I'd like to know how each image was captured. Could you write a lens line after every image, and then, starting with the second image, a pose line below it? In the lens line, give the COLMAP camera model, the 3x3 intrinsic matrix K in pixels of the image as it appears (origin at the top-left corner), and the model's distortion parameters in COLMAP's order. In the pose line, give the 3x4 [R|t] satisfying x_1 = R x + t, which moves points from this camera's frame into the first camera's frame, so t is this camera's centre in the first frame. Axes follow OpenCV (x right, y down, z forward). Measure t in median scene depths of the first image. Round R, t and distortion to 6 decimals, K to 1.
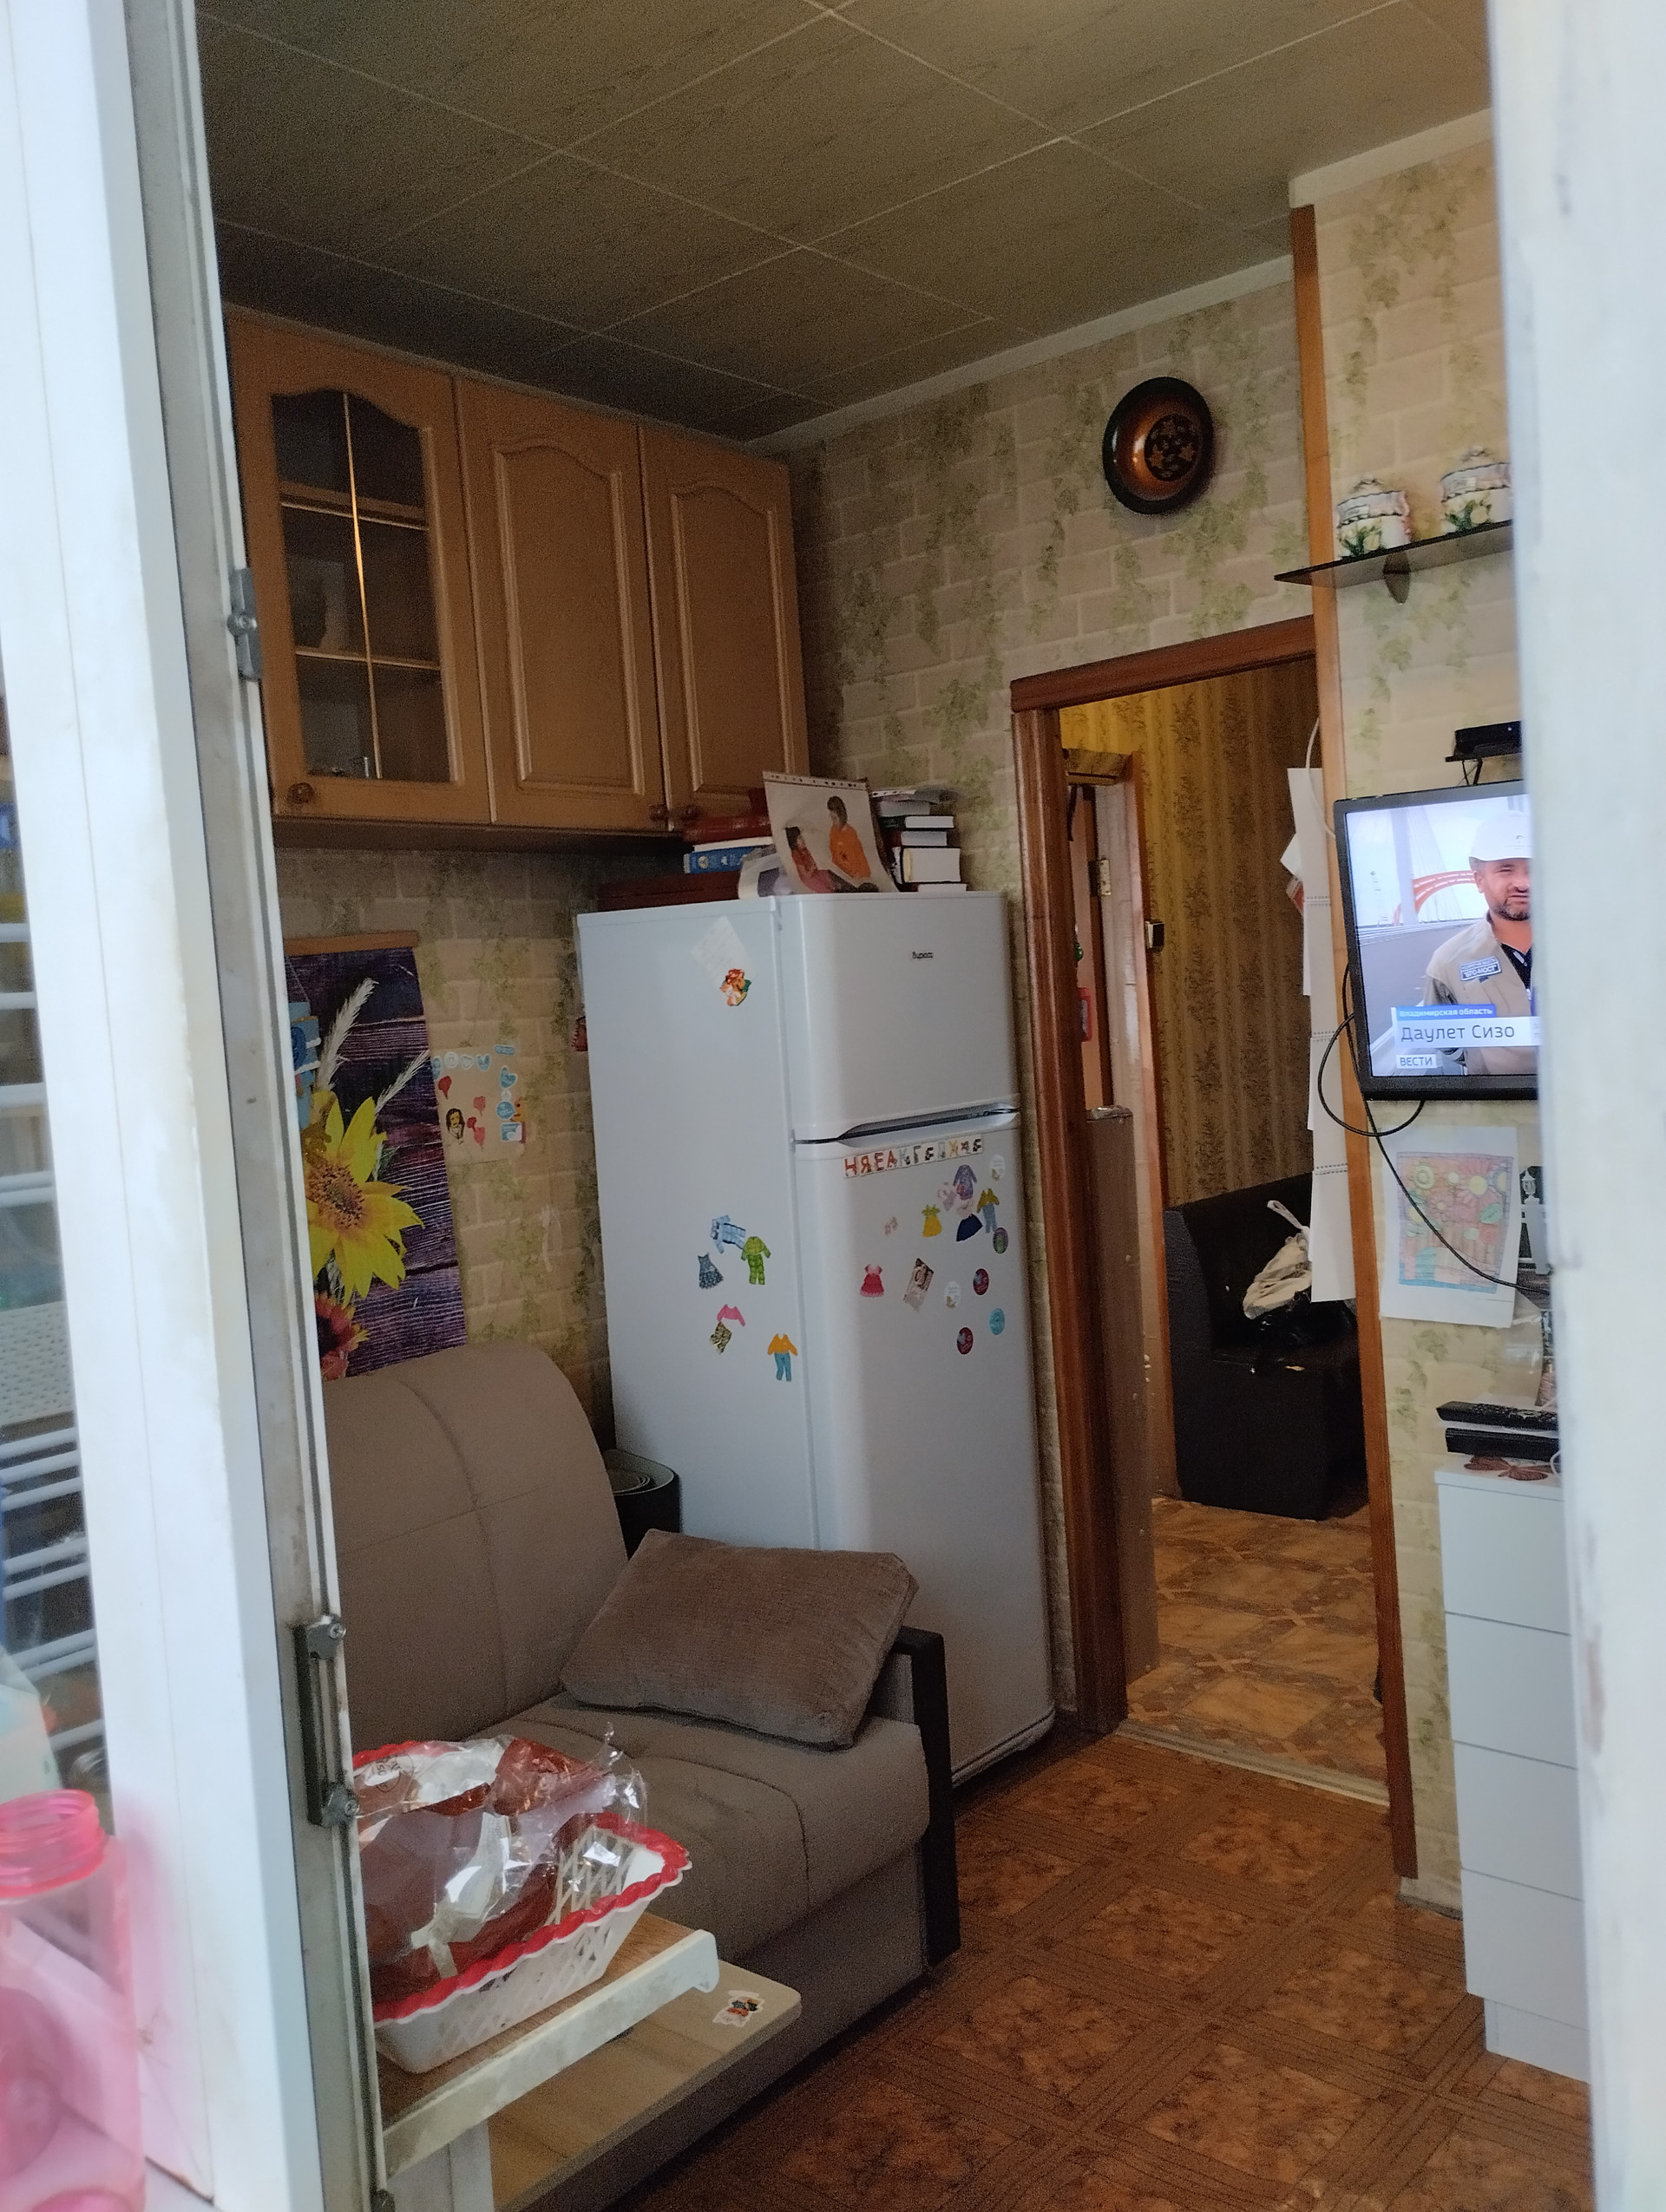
lens RADIAL K [[1835.8, 0, 828.4], [0, 1835.8, 1115.5], [0, 0, 1]] dist [0.068397, -0.085388]
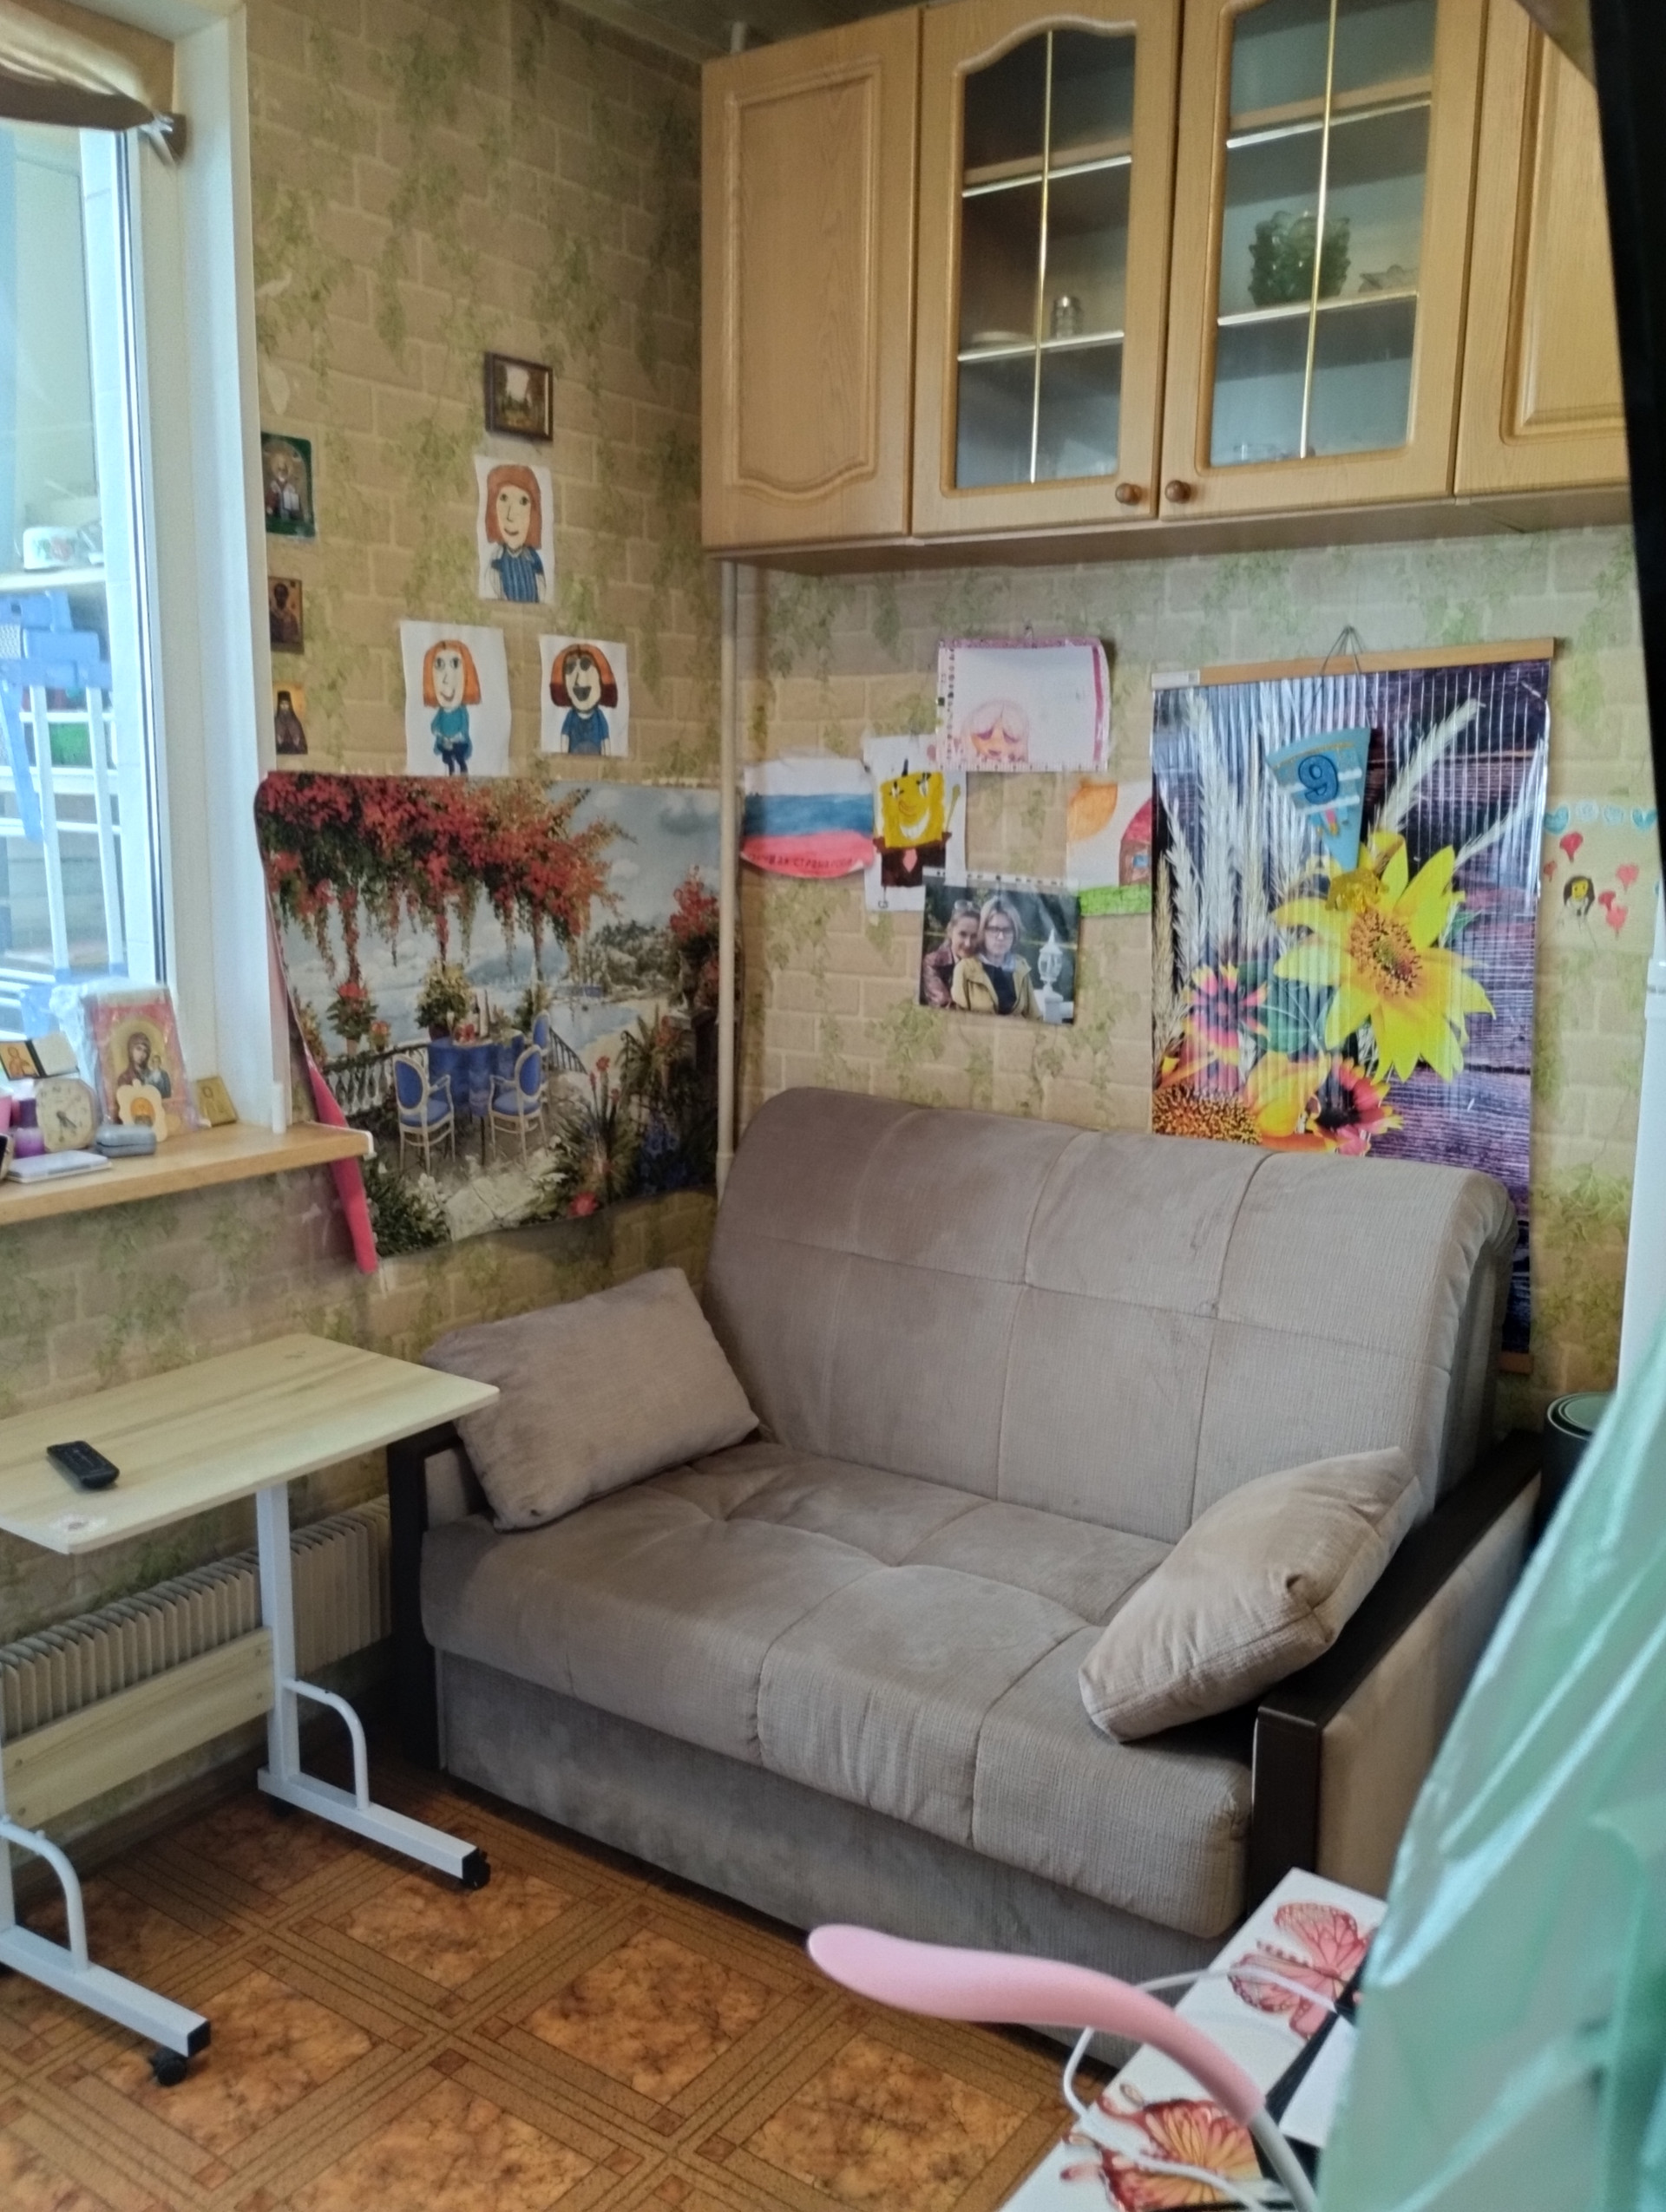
lens RADIAL K [[1834.2, 0, 845.7], [0, 1834.2, 1103.0], [0, 0, 1]] dist [0.066433, -0.077601]
pose [[0.098699, 0.236524, -0.966600, 0.526862], [-0.081804, 0.969983, 0.228999, -0.062802], [0.991749, 0.056469, 0.115085, 0.609659]]
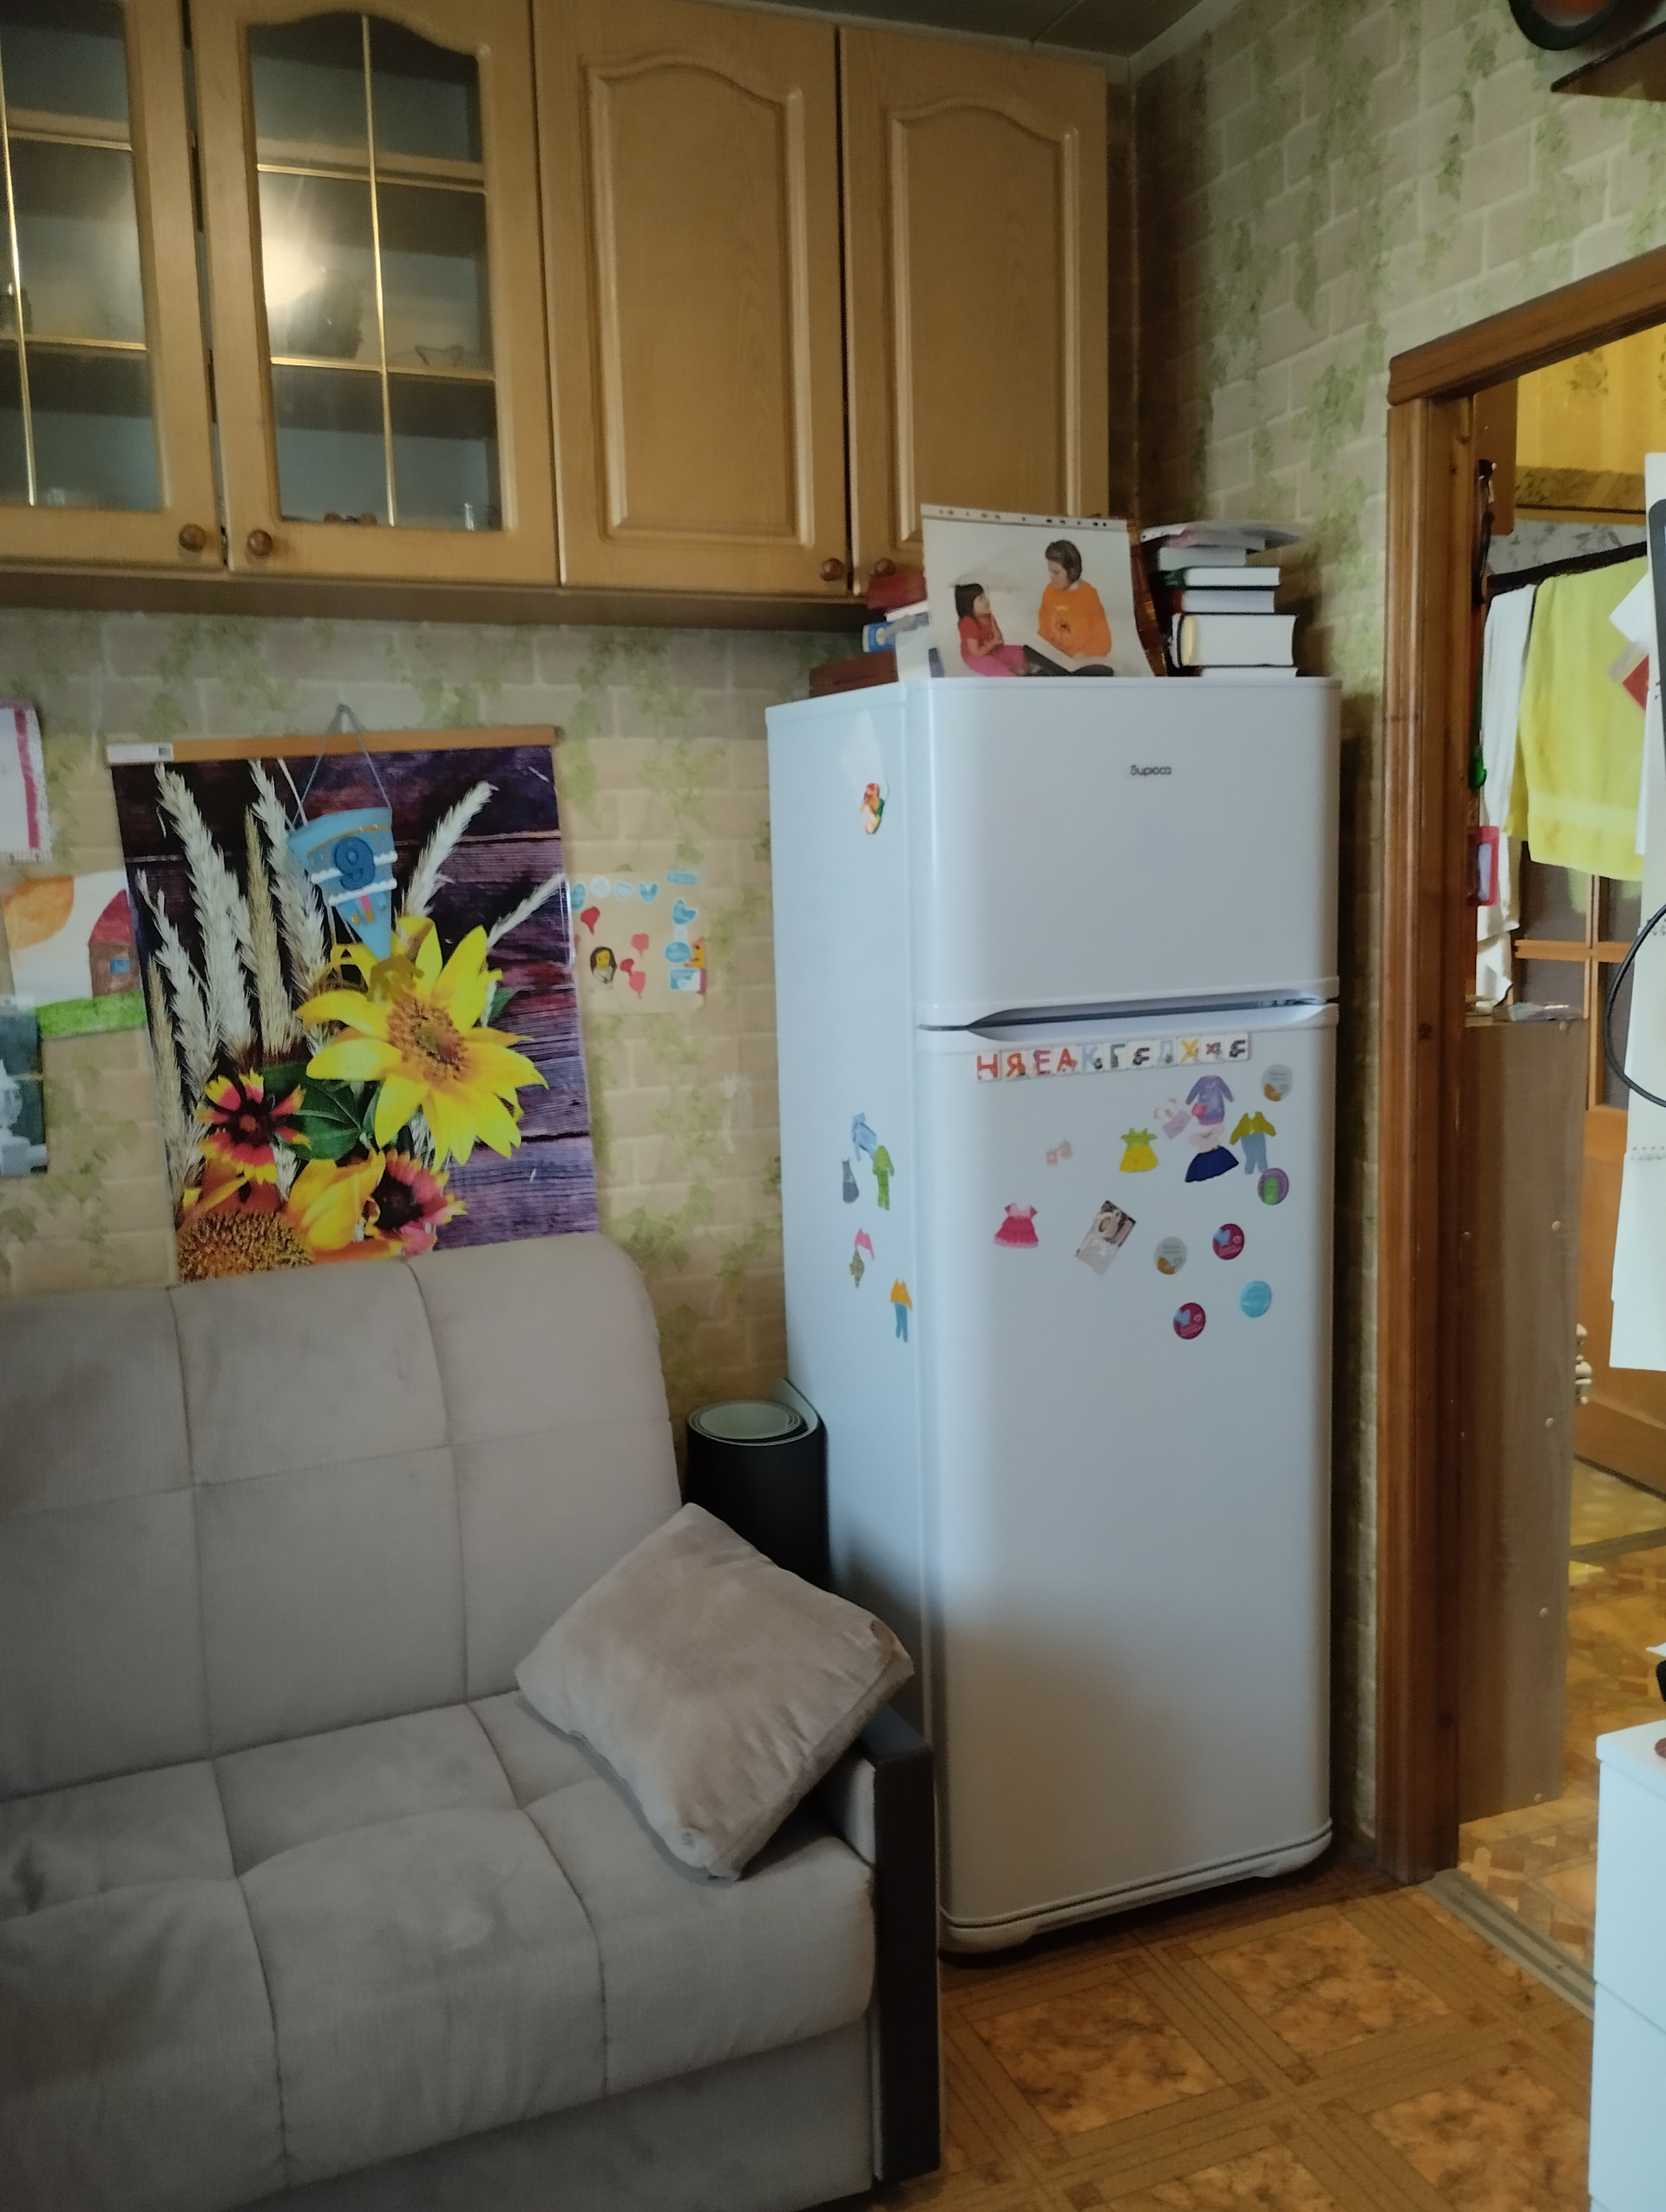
lens RADIAL K [[1834.2, 0, 845.7], [0, 1834.2, 1103.0], [0, 0, 1]] dist [0.066433, -0.077601]
pose [[0.891095, 0.105080, -0.441483, 0.261127], [-0.063435, 0.992114, 0.108100, -0.029789], [0.449361, -0.068322, 0.890734, 0.310596]]
